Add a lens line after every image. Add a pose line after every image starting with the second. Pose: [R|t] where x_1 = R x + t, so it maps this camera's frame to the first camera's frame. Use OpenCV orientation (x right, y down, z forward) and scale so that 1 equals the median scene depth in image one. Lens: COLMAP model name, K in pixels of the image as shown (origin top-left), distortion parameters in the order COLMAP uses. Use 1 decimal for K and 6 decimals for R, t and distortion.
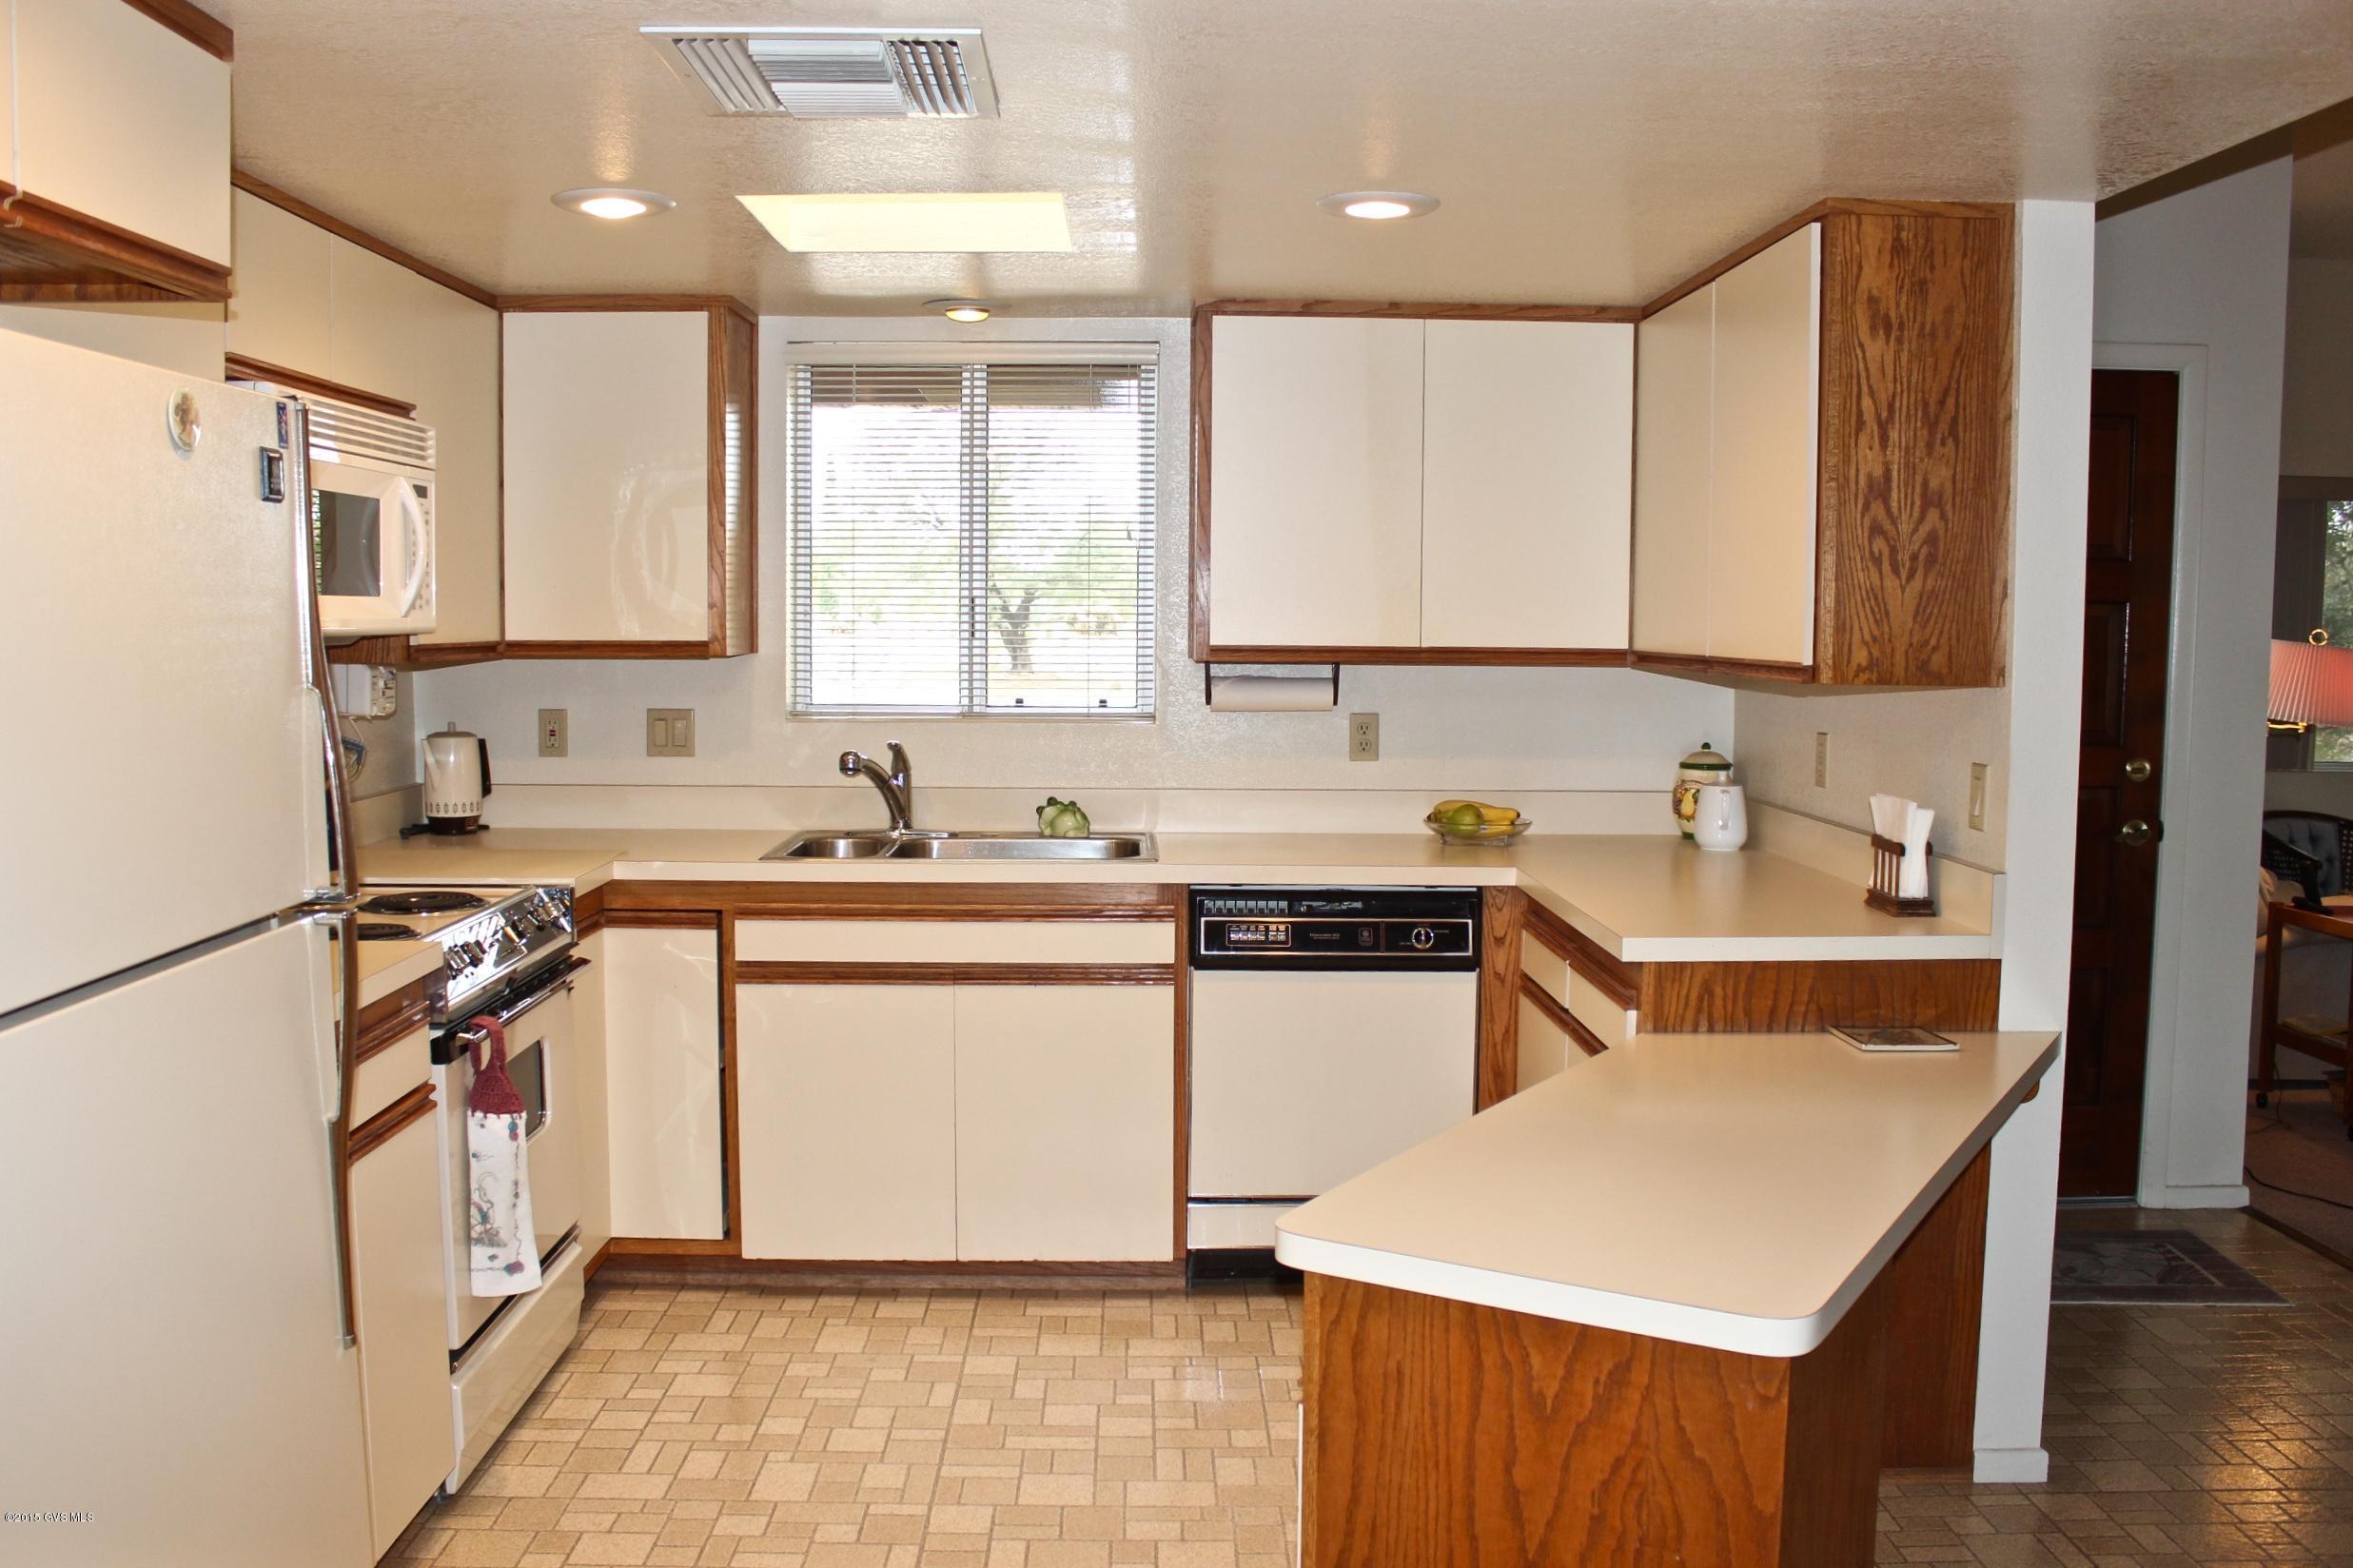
lens RADIAL K [[2013.4, 0, 1163.6], [0, 2013.4, 806.9], [0, 0, 1]] dist [-0.144860, 0.108612]
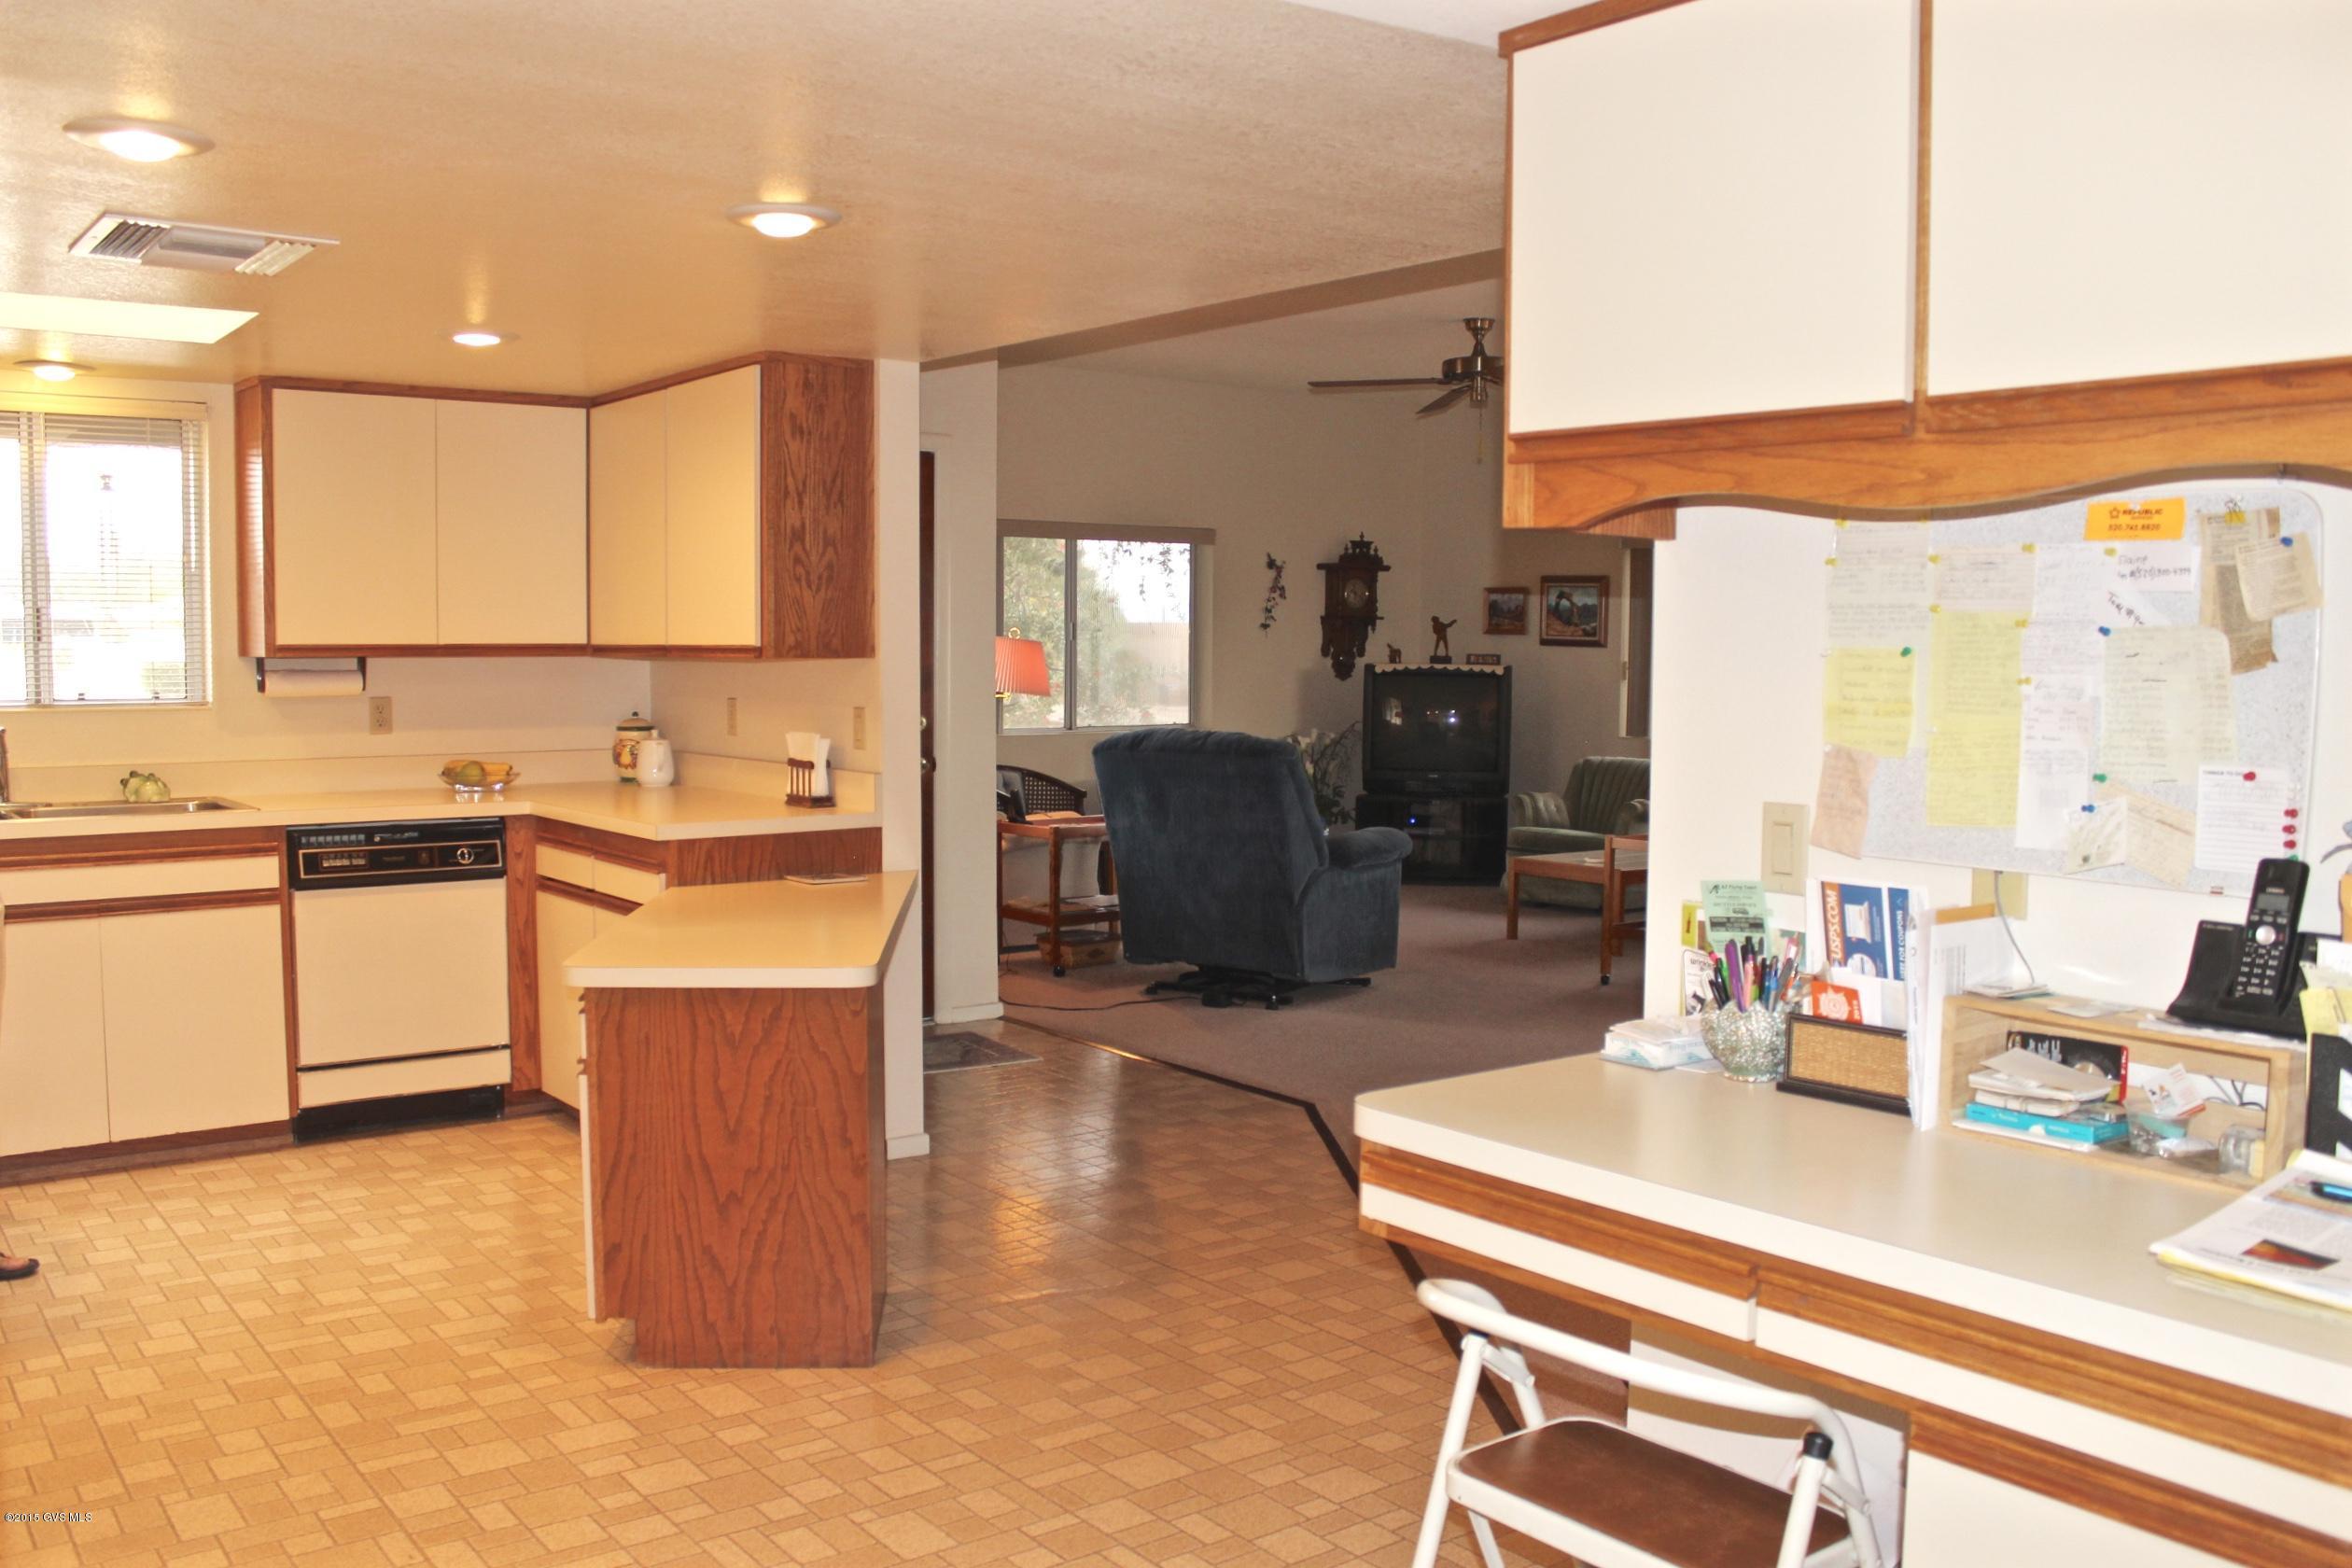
lens RADIAL K [[2012.6, 0, 1133.5], [0, 2012.6, 842.4], [0, 0, 1]] dist [-0.144860, 0.108612]
pose [[0.810284, -0.058264, 0.583134, -0.346249], [0.054257, 0.998230, 0.024347, 0.057785], [-0.583520, 0.011911, 0.812011, -0.430486]]
